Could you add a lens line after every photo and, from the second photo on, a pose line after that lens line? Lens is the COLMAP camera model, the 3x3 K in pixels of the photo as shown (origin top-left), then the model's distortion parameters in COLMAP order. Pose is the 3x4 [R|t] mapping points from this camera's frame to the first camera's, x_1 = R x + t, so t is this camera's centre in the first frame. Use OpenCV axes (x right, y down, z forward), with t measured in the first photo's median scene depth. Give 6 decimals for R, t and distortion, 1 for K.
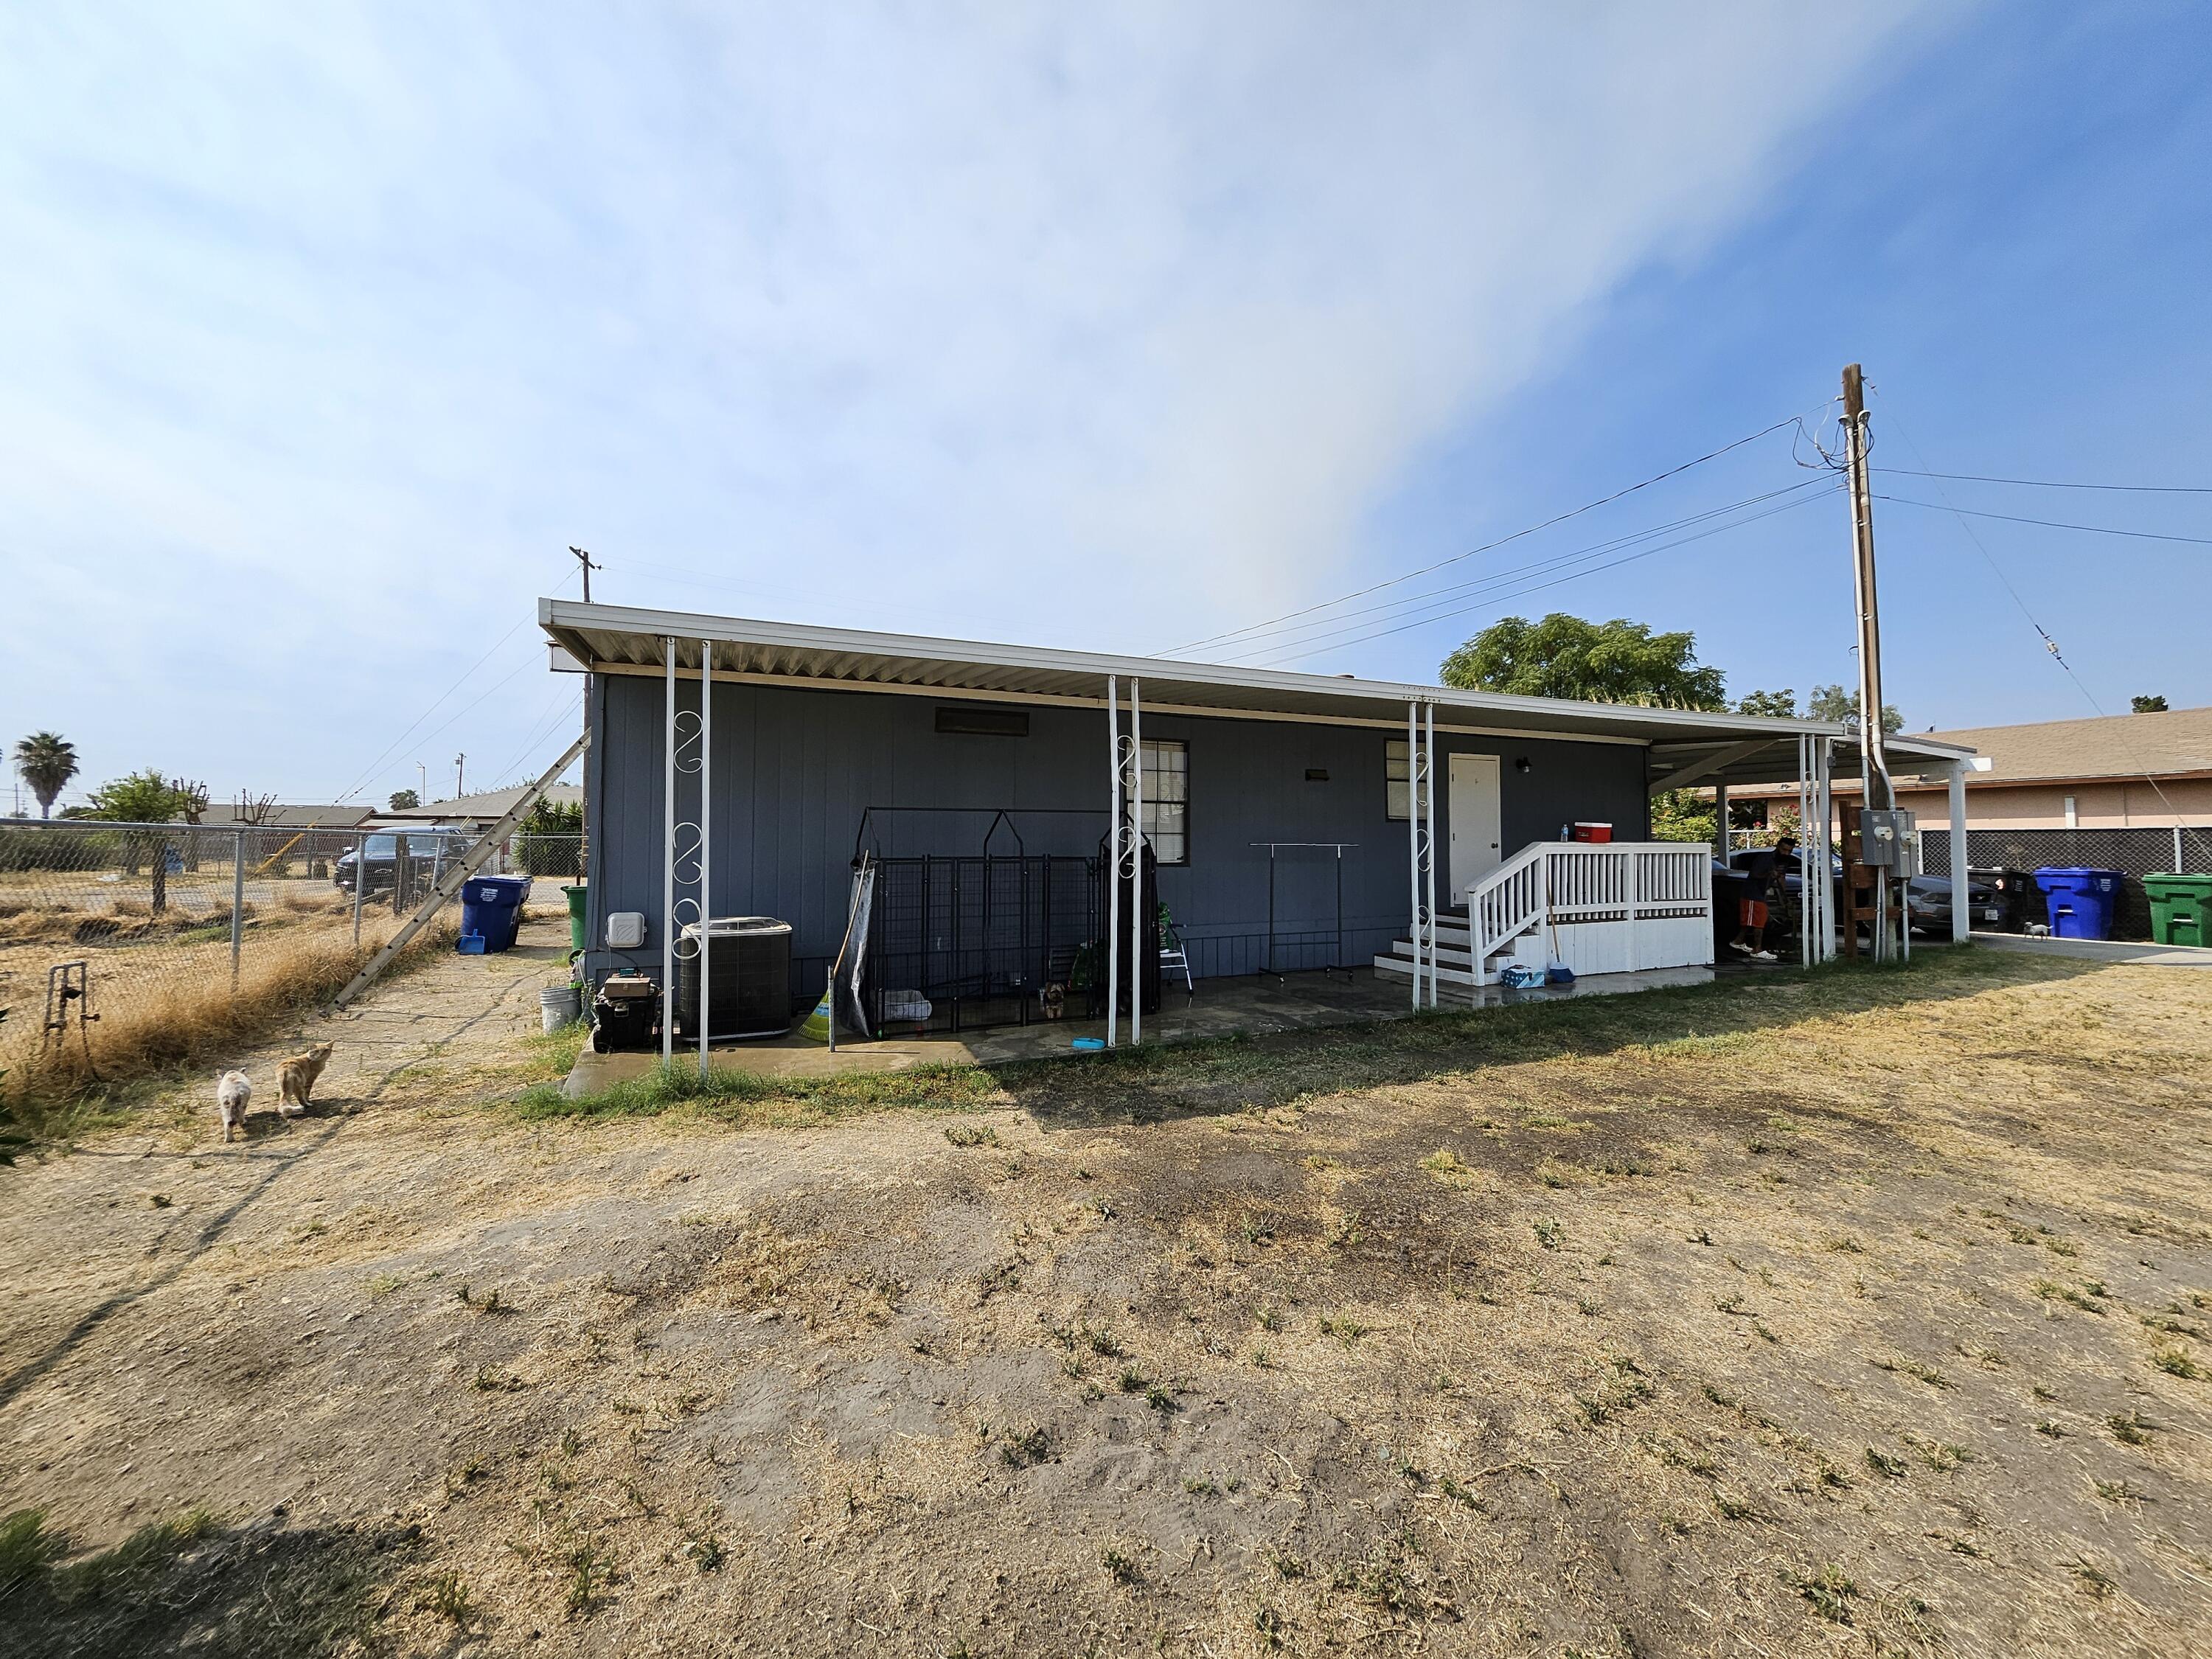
lens RADIAL K [[889.0, 0, 1106.0], [0, 889.0, 829.5], [0, 0, 1]] dist [0.001448, 0.000073]
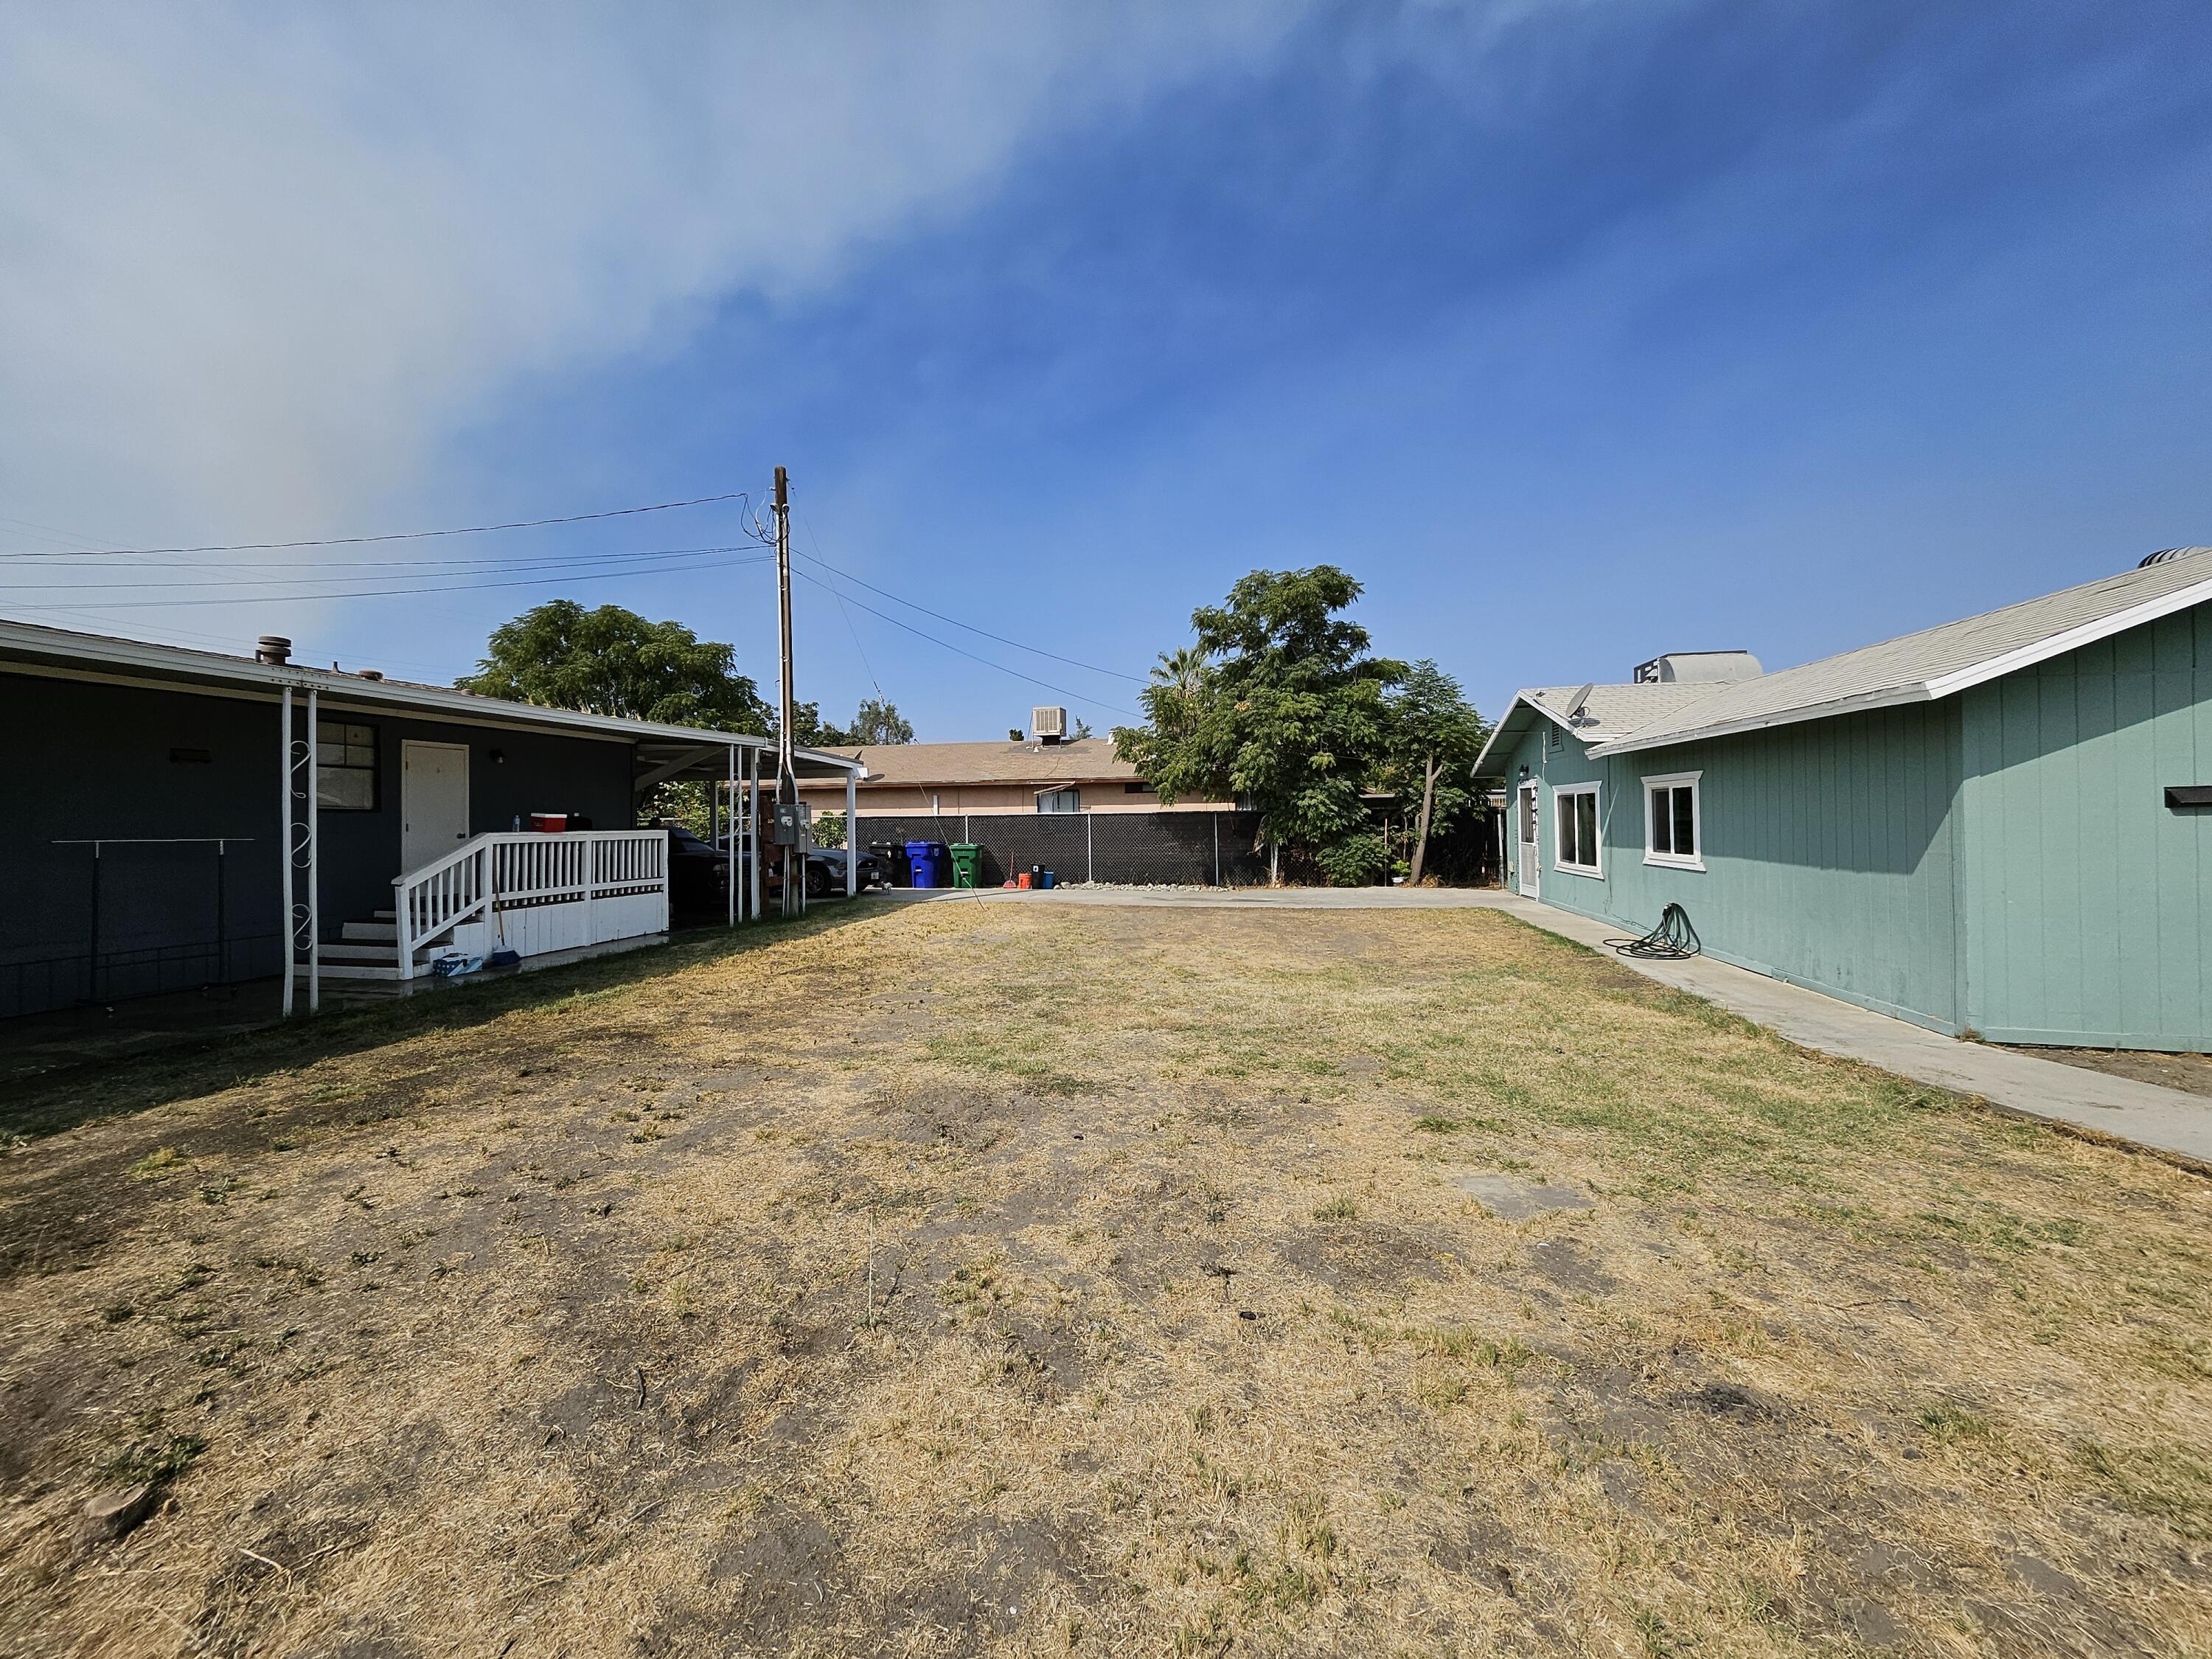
lens RADIAL K [[869.9, 0, 1110.1], [0, 869.9, 815.4], [0, 0, 1]] dist [-0.001047, -0.003293]
pose [[0.584632, -0.002472, 0.811295, 0.084652], [0.000464, 0.999996, 0.002712, -0.007509], [-0.811299, -0.001210, 0.584631, -0.174195]]
